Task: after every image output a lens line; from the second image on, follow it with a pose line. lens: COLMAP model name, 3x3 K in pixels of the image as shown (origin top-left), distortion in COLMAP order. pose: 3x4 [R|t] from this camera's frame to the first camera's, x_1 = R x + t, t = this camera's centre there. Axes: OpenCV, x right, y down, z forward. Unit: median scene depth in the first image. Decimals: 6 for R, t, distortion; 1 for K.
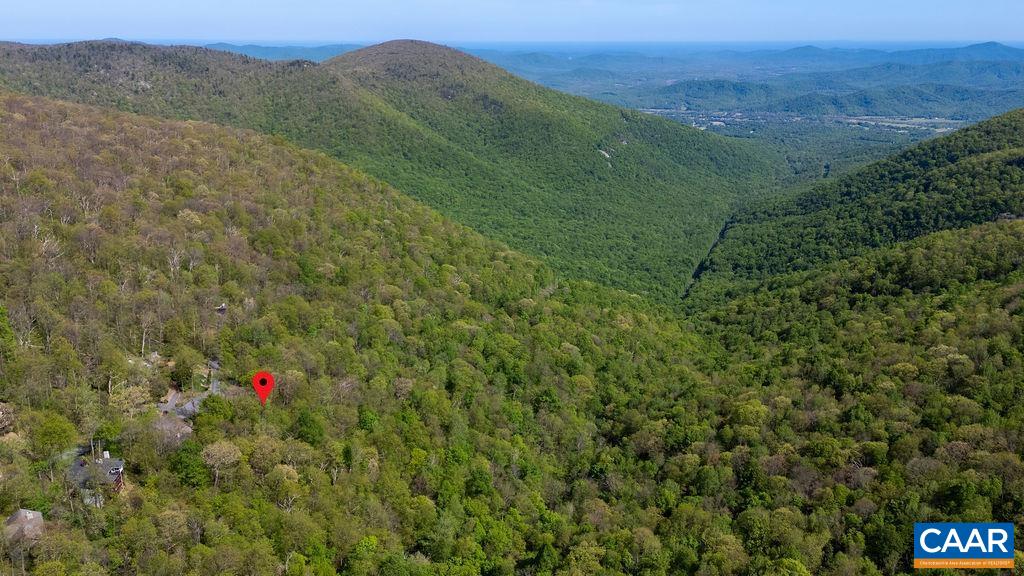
lens RADIAL K [[744.2, 0, 513.4], [0, 744.2, 293.7], [0, 0, 1]] dist [0.074029, -0.065647]
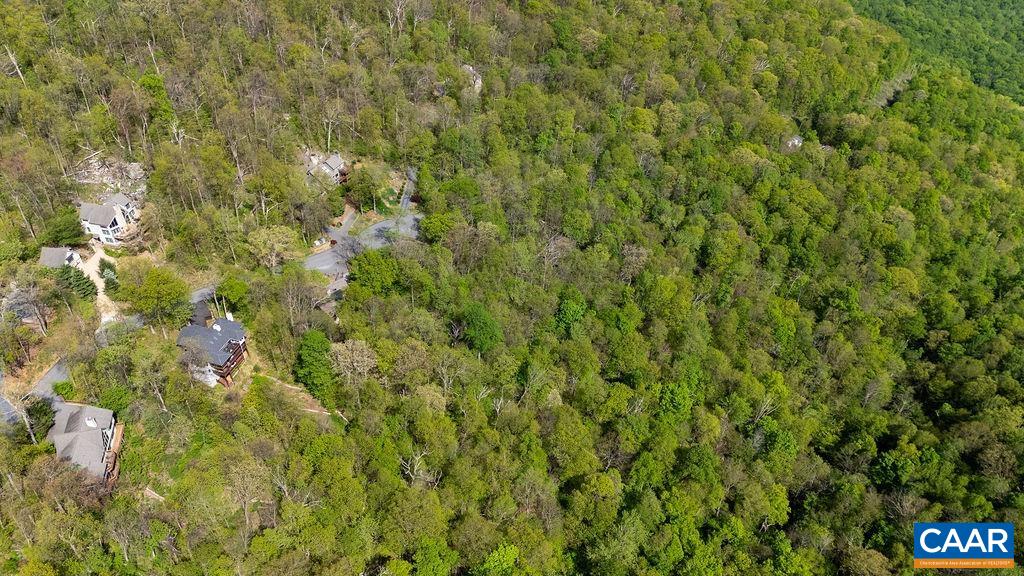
lens RADIAL K [[744.2, 0, 512.5], [0, 744.2, 291.1], [0, 0, 1]] dist [0.074029, -0.065647]
pose [[0.913978, 0.263689, -0.308404, -0.018910], [-0.134174, 0.913704, 0.383592, -0.088976], [0.382939, -0.309215, 0.870485, 0.254277]]
